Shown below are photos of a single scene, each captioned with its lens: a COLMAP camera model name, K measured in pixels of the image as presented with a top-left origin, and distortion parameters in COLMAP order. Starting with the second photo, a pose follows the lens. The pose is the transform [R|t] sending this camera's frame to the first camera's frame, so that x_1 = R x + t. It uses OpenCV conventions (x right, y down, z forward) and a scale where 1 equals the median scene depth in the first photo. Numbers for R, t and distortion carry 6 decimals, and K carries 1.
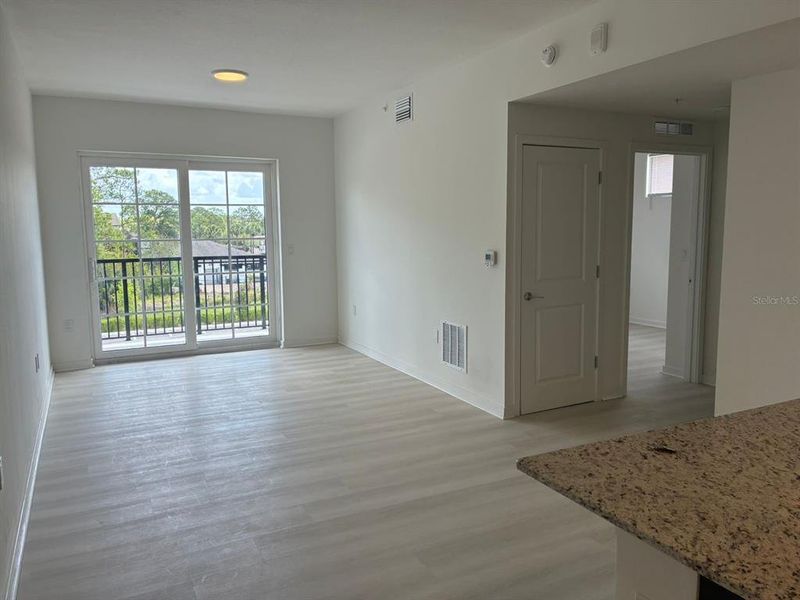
lens RADIAL K [[605.8, 0, 401.4], [0, 605.8, 303.0], [0, 0, 1]] dist [-0.009150, -0.020342]
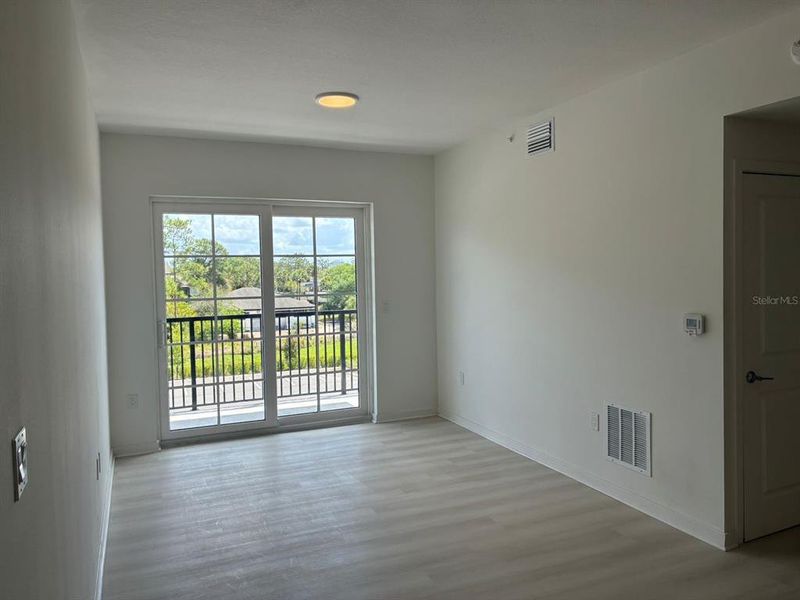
lens RADIAL K [[605.8, 0, 398.8], [0, 605.8, 296.6], [0, 0, 1]] dist [-0.009150, -0.020342]
pose [[0.997303, -0.008293, -0.072921, -0.124965], [0.002070, 0.996379, -0.084997, -0.036422], [0.073362, 0.084617, 0.993709, 0.187208]]
